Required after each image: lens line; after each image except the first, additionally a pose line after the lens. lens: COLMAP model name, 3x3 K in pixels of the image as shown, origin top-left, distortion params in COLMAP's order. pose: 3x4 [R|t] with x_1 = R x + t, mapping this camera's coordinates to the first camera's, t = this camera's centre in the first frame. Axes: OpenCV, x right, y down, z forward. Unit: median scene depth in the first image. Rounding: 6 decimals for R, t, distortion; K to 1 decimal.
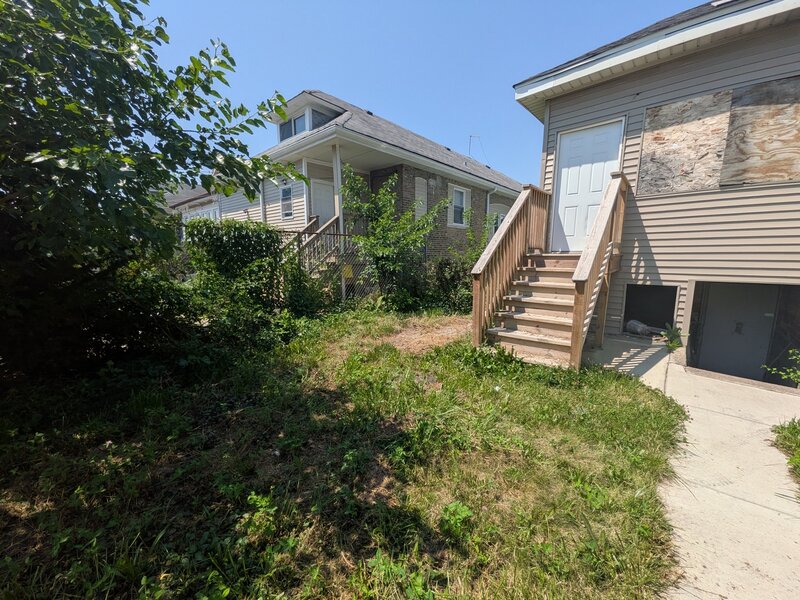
lens RADIAL K [[318.3, 0, 399.1], [0, 318.3, 301.7], [0, 0, 1]] dist [0.000653, -0.000794]
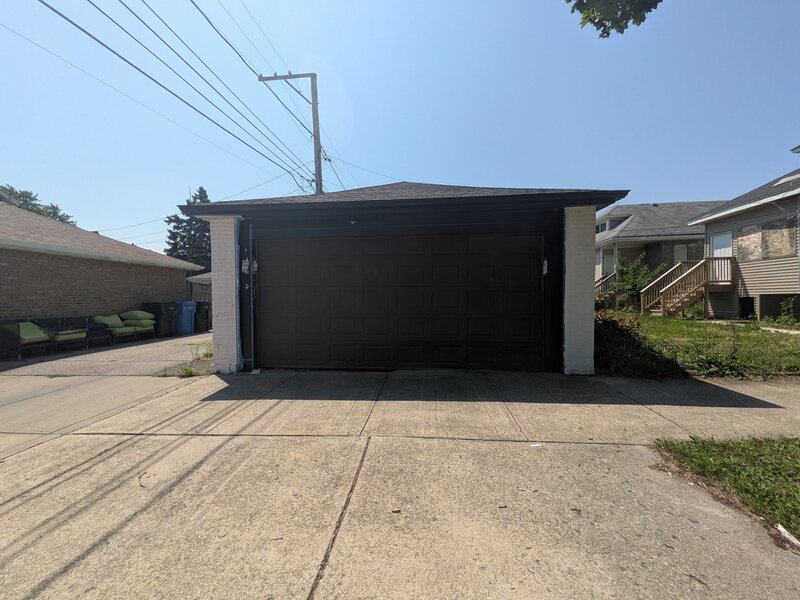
lens RADIAL K [[318.3, 0, 397.9], [0, 318.3, 301.3], [0, 0, 1]] dist [0.000653, -0.000794]
pose [[0.589845, 0.005310, -0.807499, 1.247817], [-0.113907, 0.990527, -0.076691, 0.488808], [0.799443, 0.137216, 0.584862, -2.644475]]
